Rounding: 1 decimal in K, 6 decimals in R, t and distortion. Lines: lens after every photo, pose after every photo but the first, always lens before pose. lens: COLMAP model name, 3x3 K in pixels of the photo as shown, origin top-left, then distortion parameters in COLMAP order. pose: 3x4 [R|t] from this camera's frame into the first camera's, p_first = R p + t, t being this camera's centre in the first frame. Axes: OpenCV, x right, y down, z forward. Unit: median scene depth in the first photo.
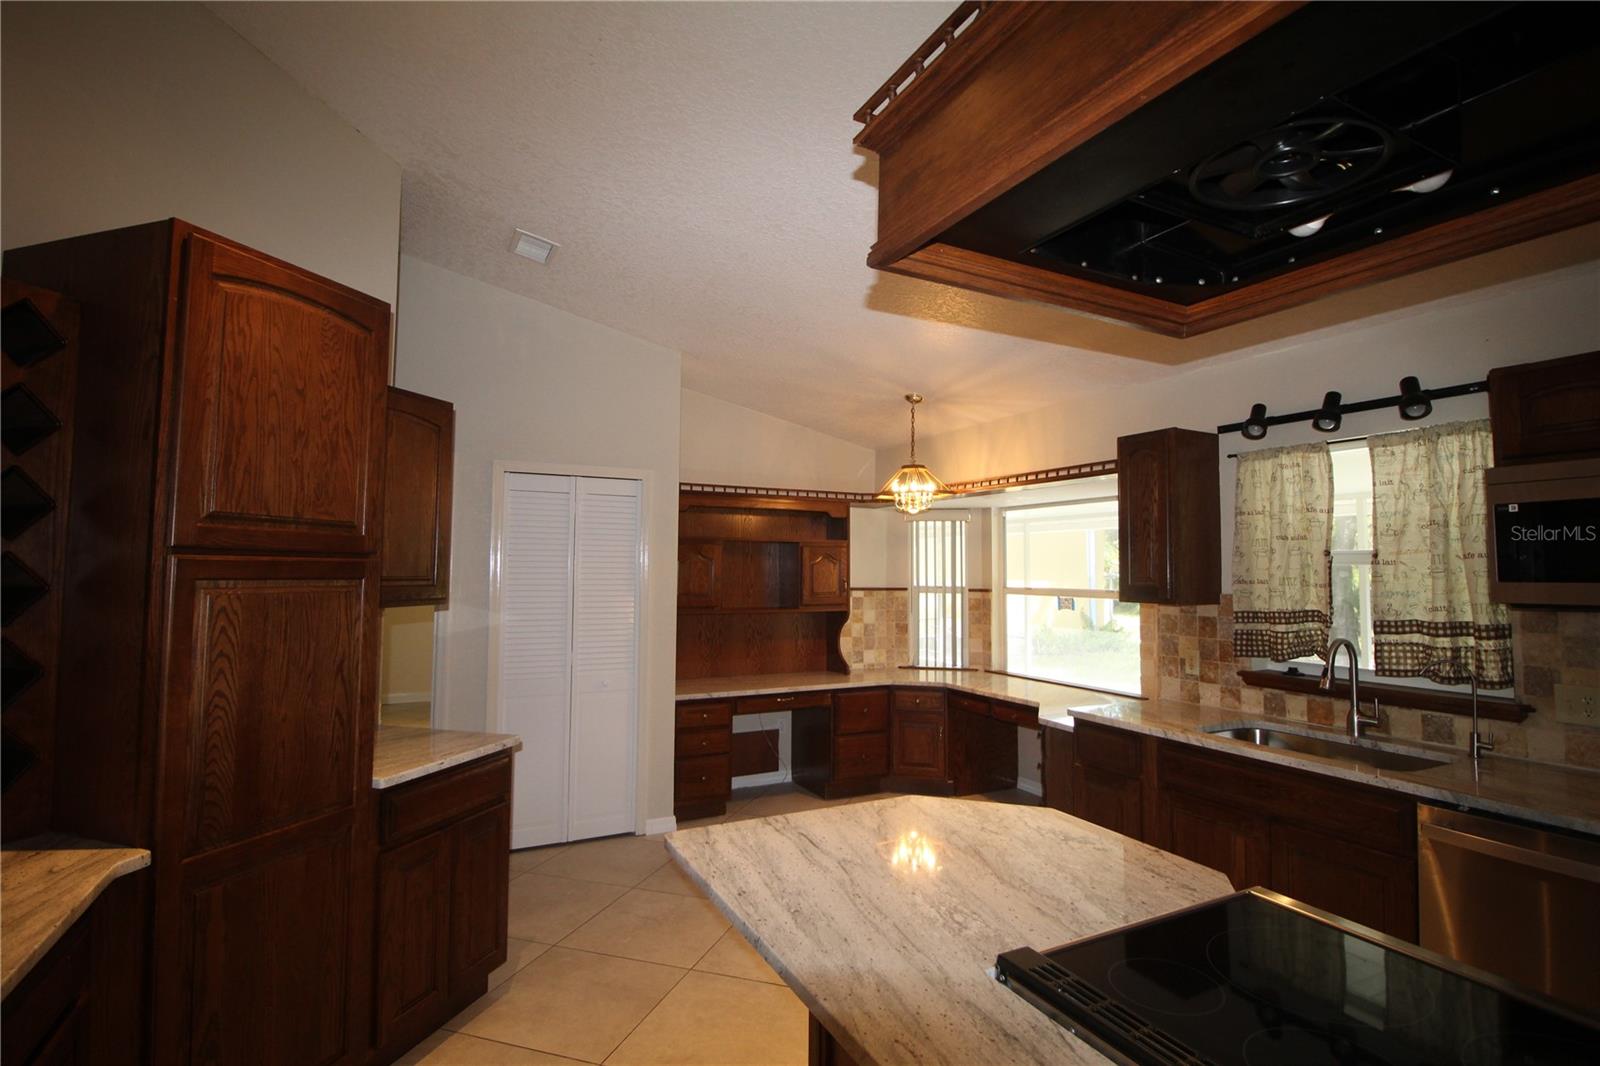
lens RADIAL K [[782.3, 0, 820.0], [0, 782.3, 517.1], [0, 0, 1]] dist [-0.001665, -0.009303]
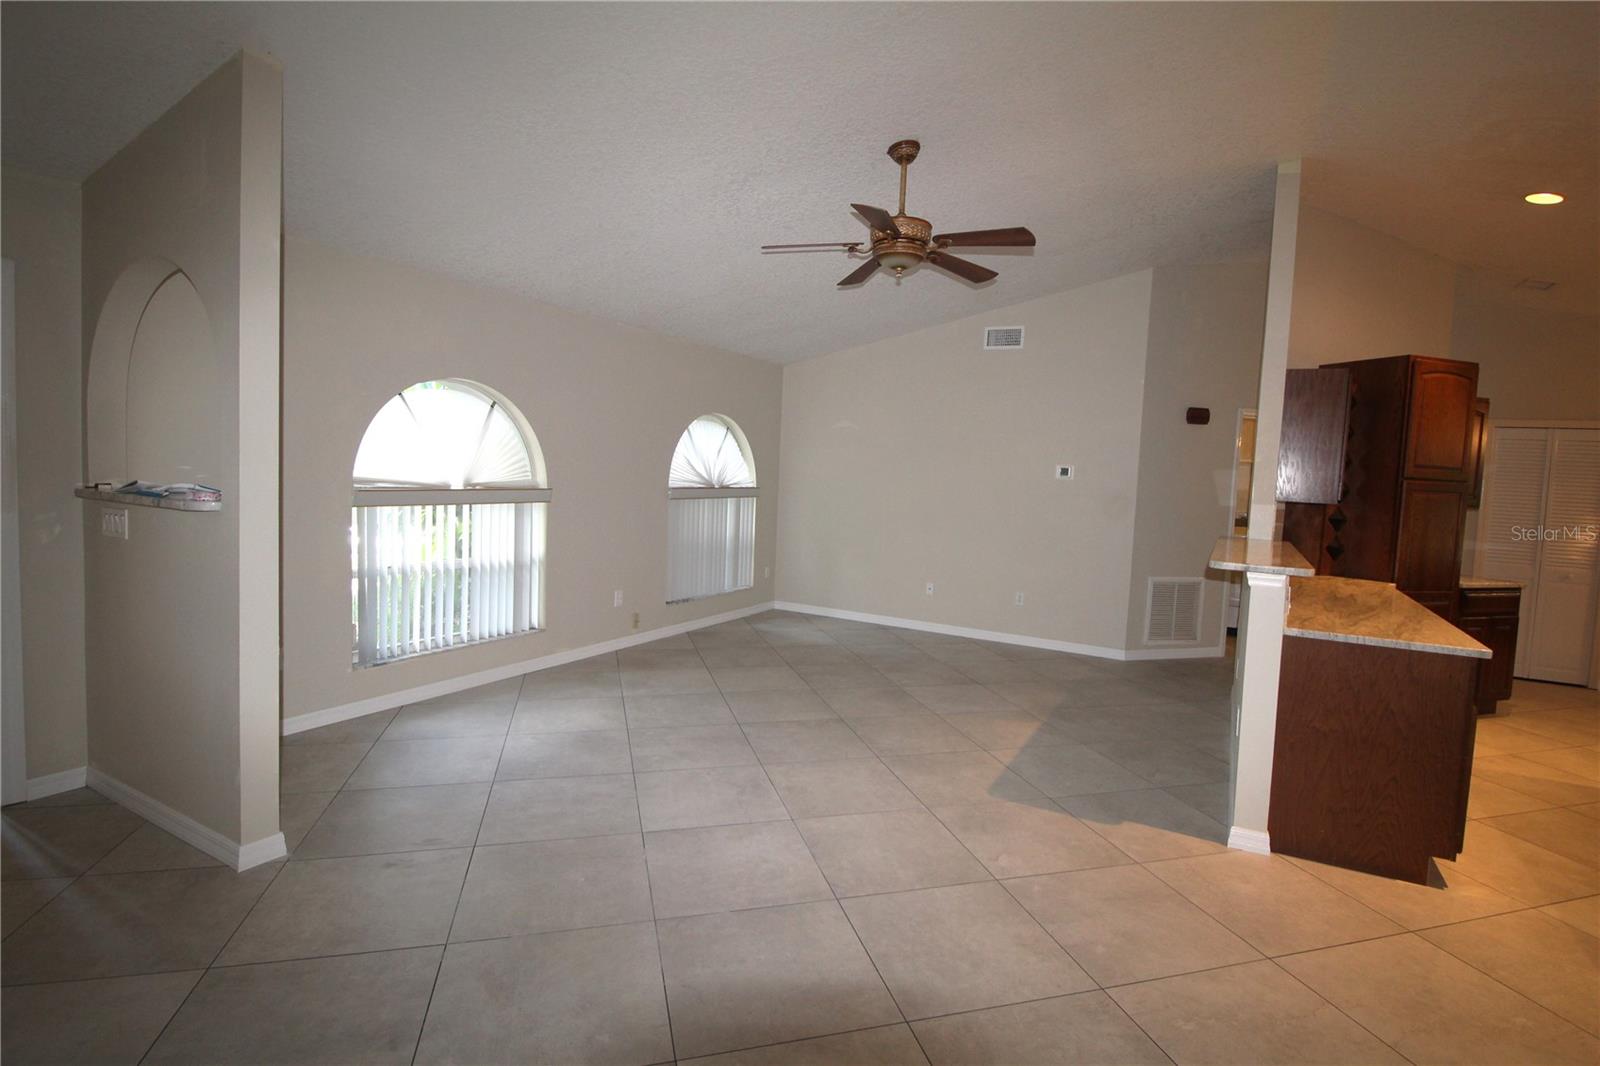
lens RADIAL K [[782.3, 0, 820.0], [0, 782.3, 517.1], [0, 0, 1]] dist [-0.001665, -0.009303]
pose [[0.564049, 0.073058, -0.822503, 0.145453], [0.013992, 0.995090, 0.097984, -0.065093], [0.825623, -0.066776, 0.560257, -1.212178]]
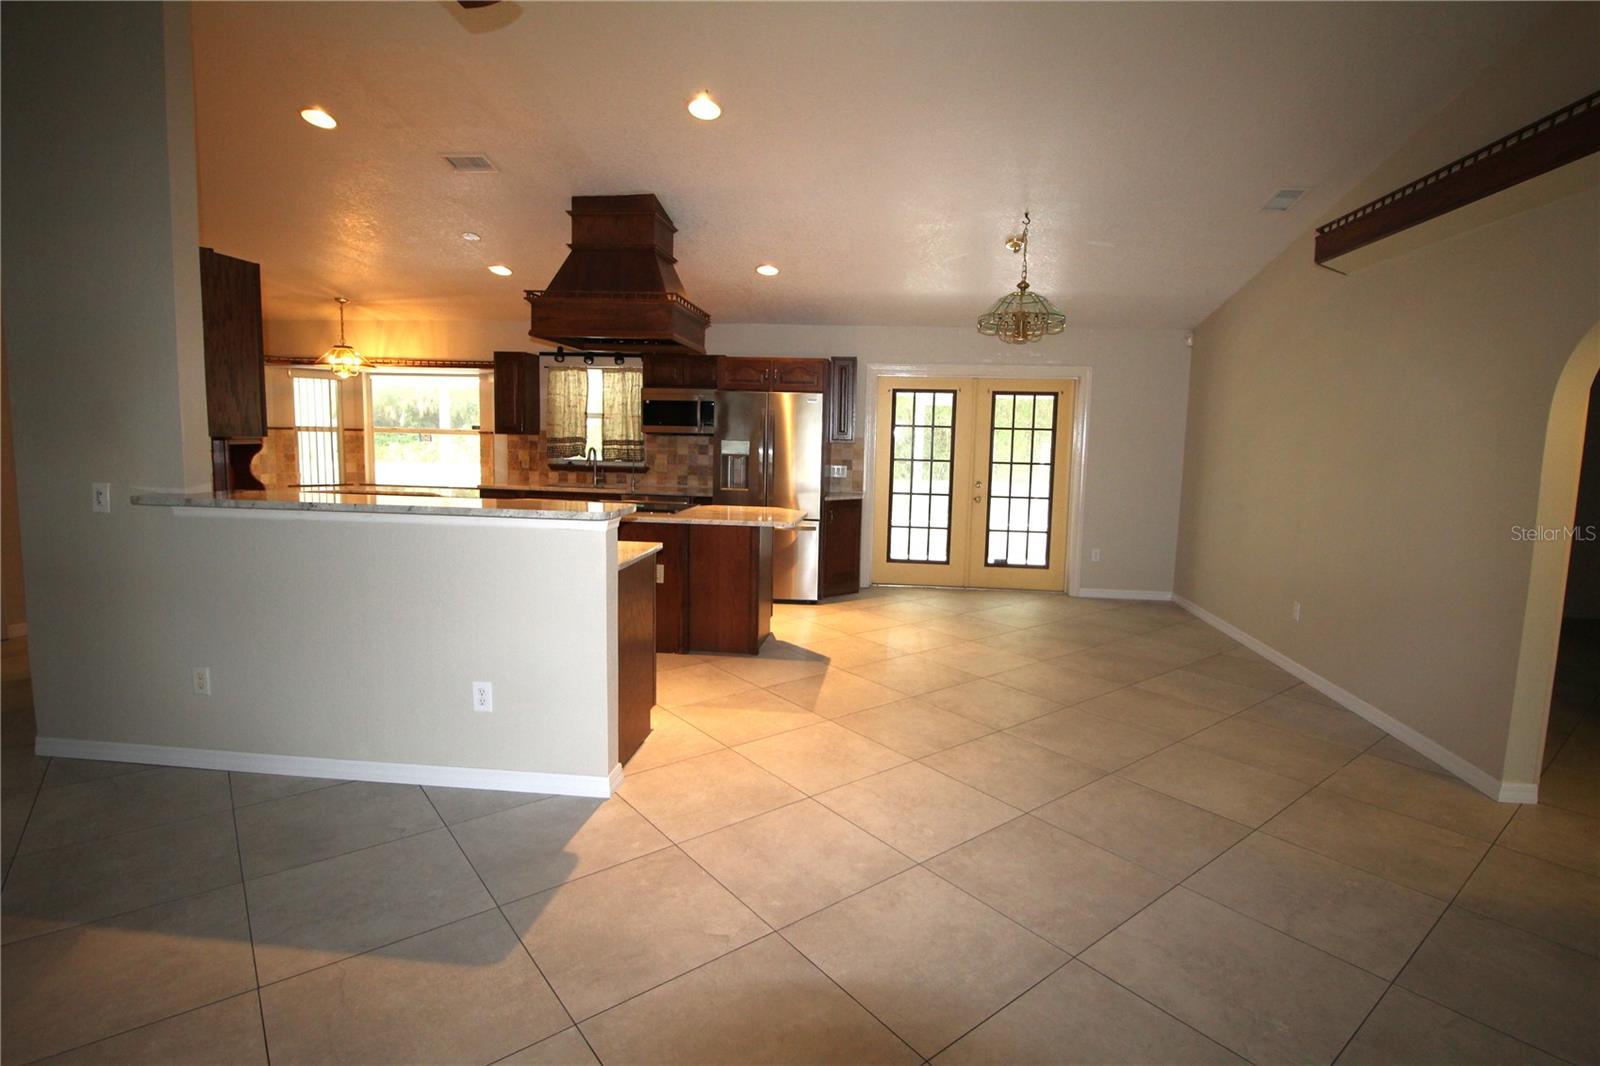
lens RADIAL K [[782.3, 0, 820.0], [0, 782.3, 517.1], [0, 0, 1]] dist [-0.001665, -0.009303]
pose [[0.549820, -0.082489, 0.831200, -0.982386], [-0.078385, 0.985625, 0.149664, -0.056306], [-0.831597, -0.147441, 0.535451, -0.944859]]
